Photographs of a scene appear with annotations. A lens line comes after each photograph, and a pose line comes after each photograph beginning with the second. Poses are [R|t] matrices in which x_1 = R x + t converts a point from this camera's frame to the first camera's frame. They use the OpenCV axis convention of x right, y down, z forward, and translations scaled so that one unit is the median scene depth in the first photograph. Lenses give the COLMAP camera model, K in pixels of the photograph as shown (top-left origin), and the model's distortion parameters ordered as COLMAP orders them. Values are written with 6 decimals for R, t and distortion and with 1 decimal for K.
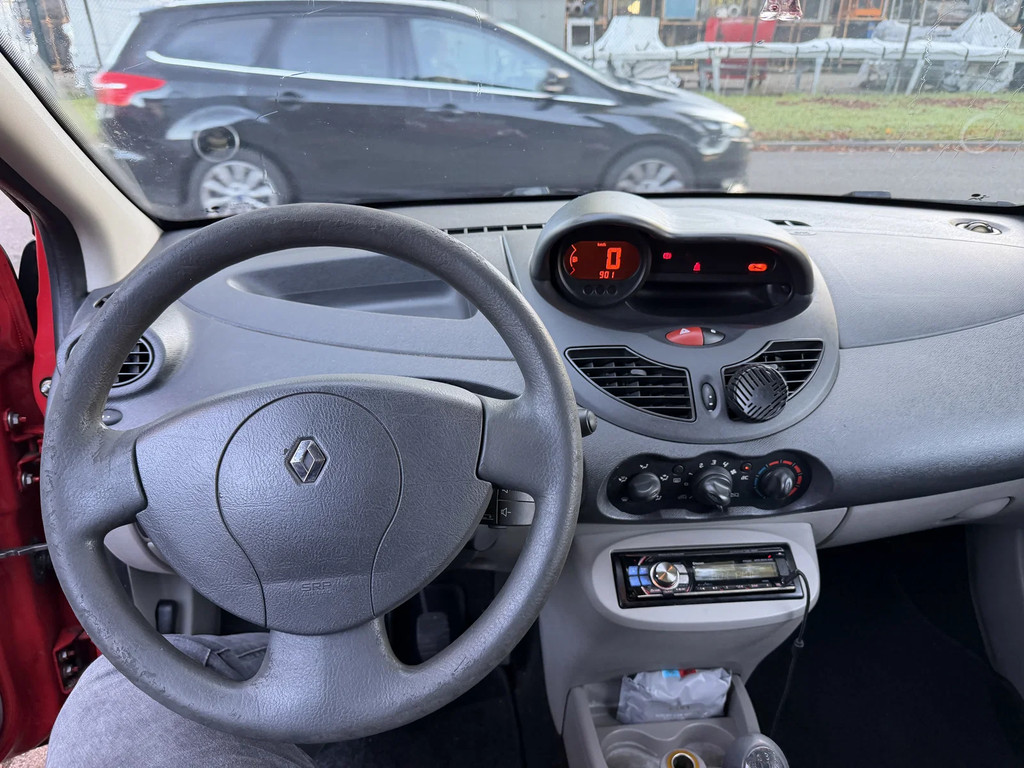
lens RADIAL K [[717.5, 0, 512.0], [0, 717.5, 384.0], [0, 0, 1]] dist [0.076405, -0.002838]
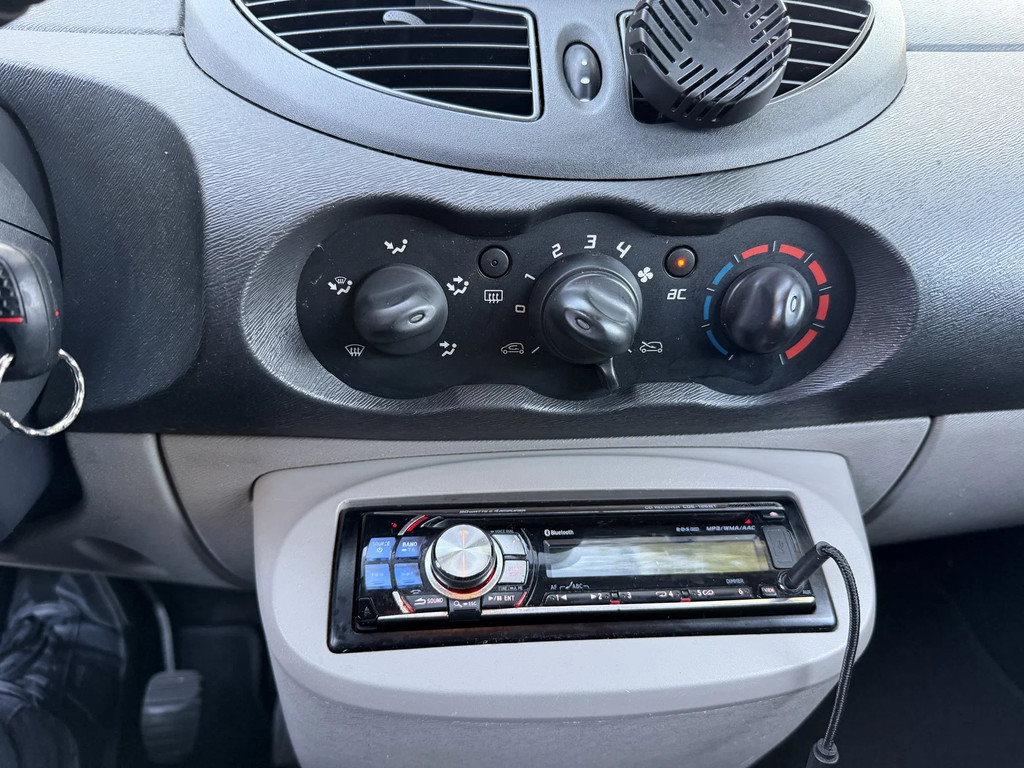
lens RADIAL K [[719.0, 0, 511.5], [0, 719.0, 377.9], [0, 0, 1]] dist [0.093717, -0.135591]
pose [[0.999850, 0.017300, 0.000801, 0.229863], [-0.017166, 0.996128, -0.086220, 0.199694], [-0.002290, 0.086194, 0.996276, 0.616051]]
